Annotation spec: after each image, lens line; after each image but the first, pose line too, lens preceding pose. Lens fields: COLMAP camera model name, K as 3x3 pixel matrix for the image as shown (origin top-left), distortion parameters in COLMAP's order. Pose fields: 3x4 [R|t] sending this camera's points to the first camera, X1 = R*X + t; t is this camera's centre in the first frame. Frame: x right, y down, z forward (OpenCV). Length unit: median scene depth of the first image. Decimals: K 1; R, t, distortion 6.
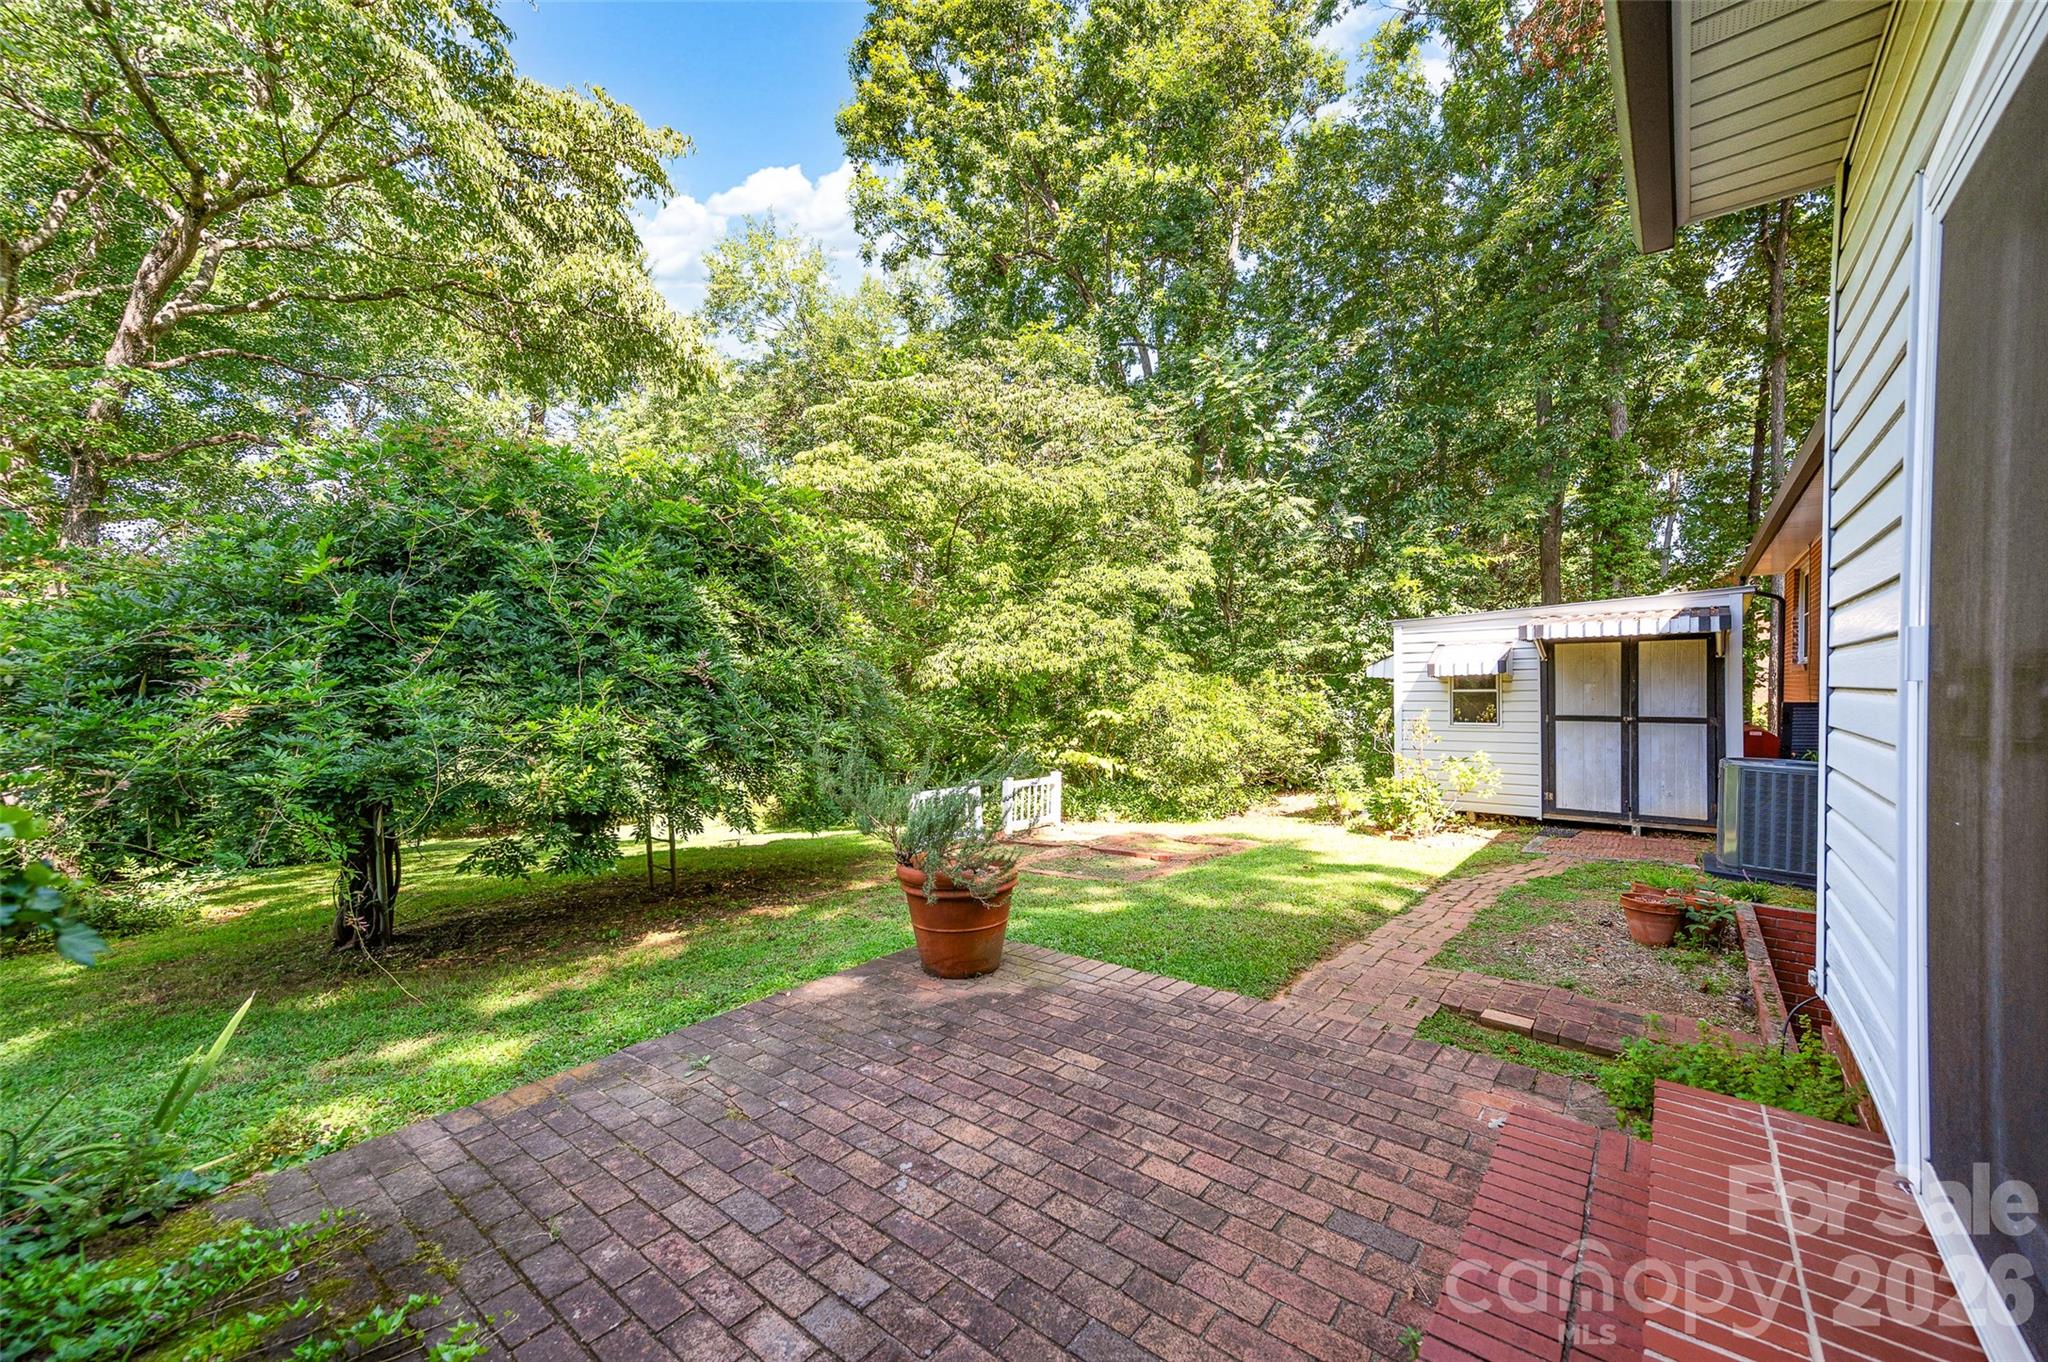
lens RADIAL K [[816.7, 0, 1024.0], [0, 816.7, 685.7], [0, 0, 1]] dist [0.003552, 0.000151]
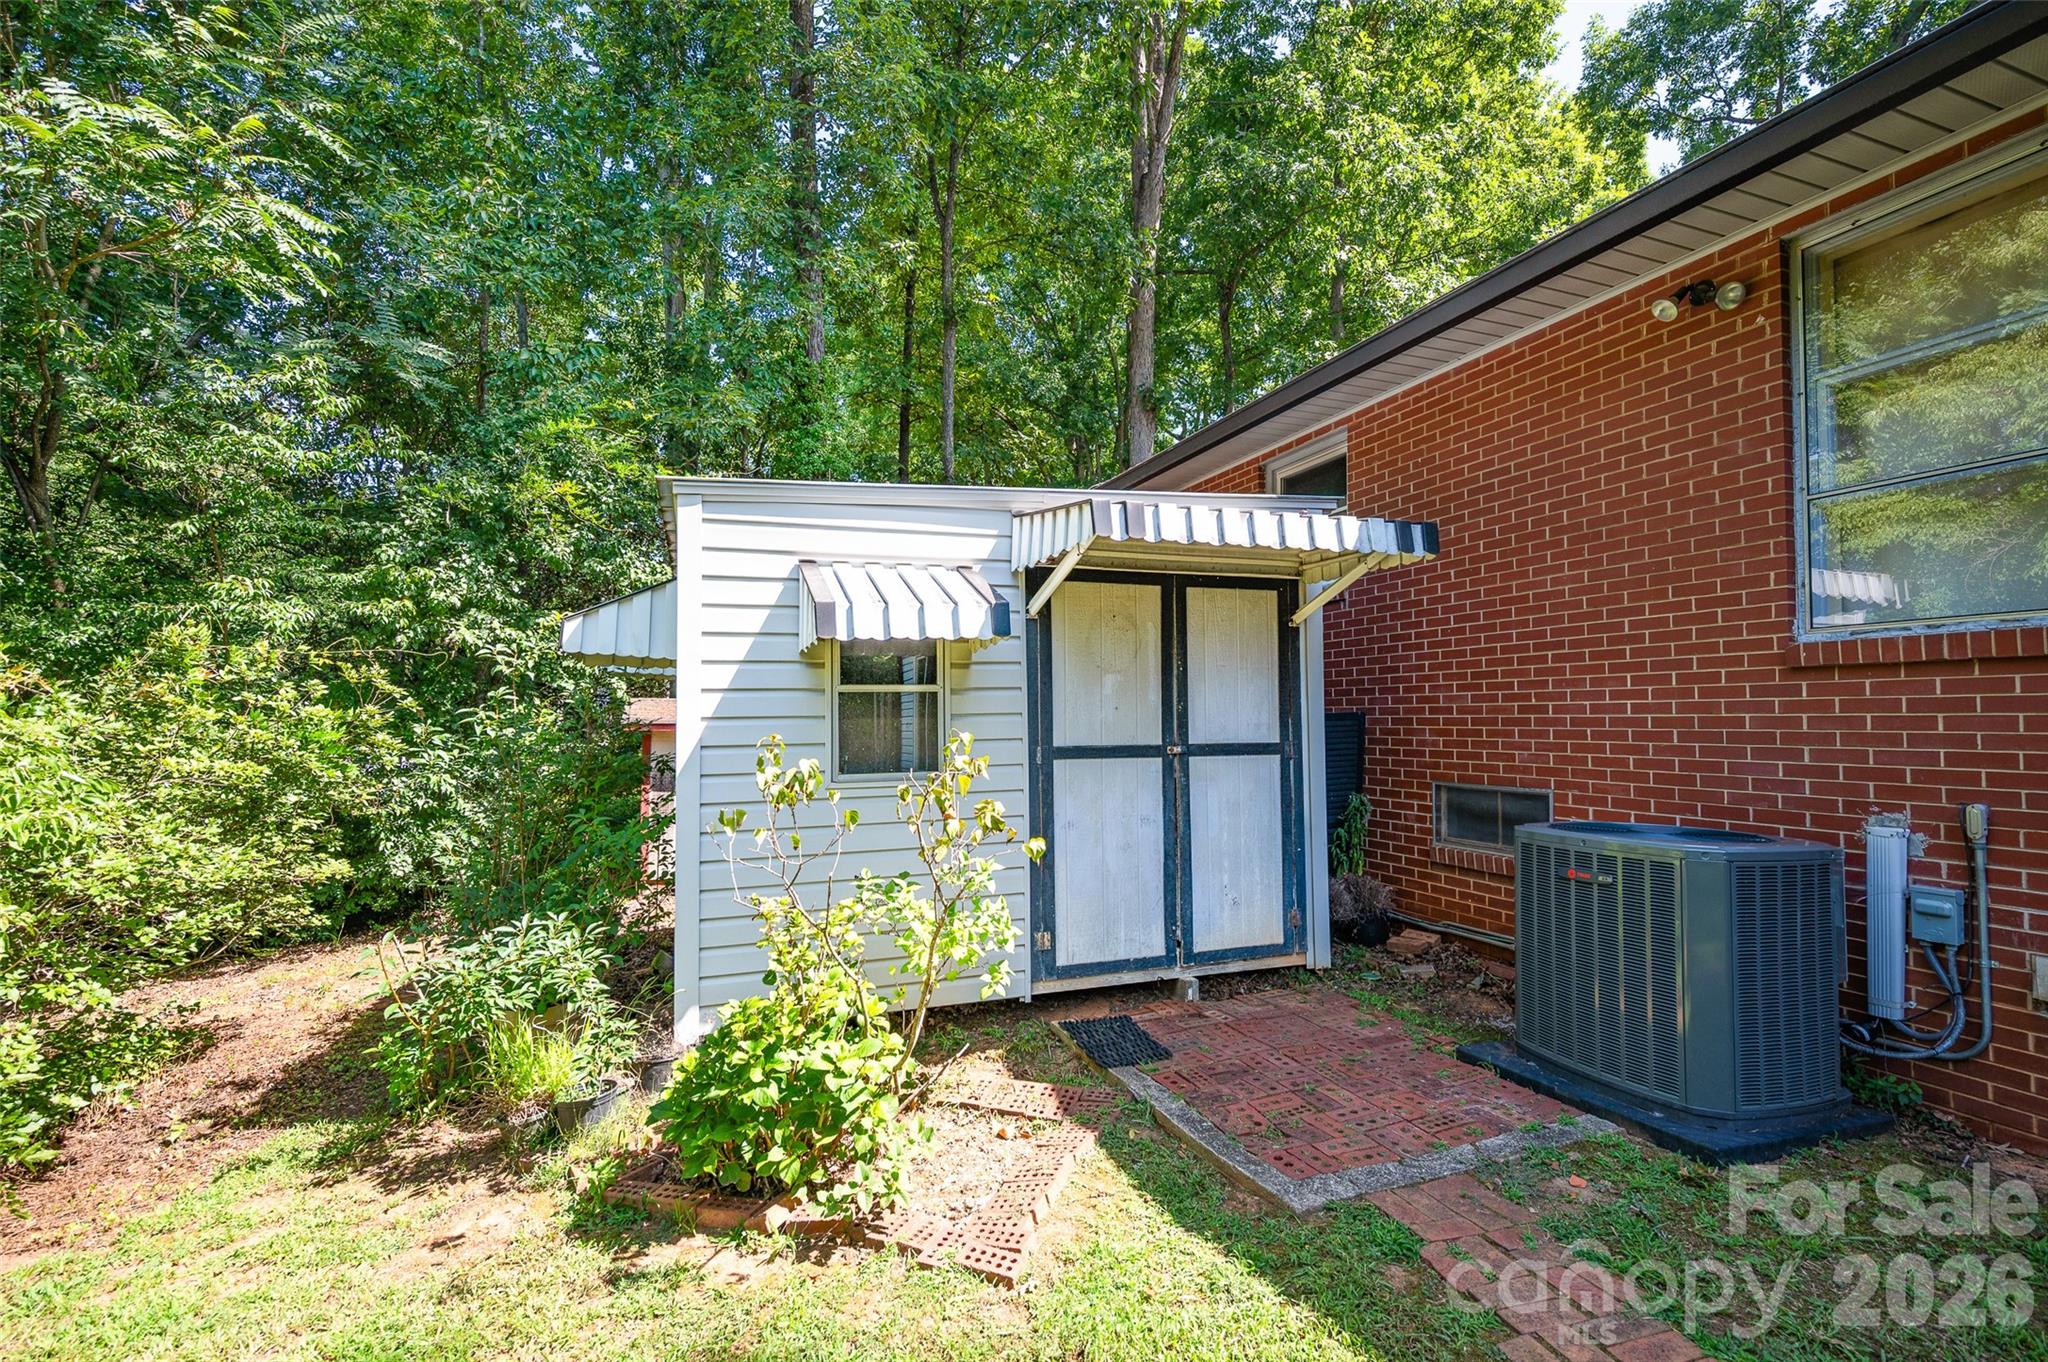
lens RADIAL K [[929.5, 0, 1022.4], [0, 929.5, 690.0], [0, 0, 1]] dist [-0.000177, 0.000013]
pose [[0.512926, 0.025338, 0.858059, 0.213405], [0.006109, 0.999431, -0.033164, 0.021514], [-0.858411, 0.022253, 0.512479, 0.724089]]
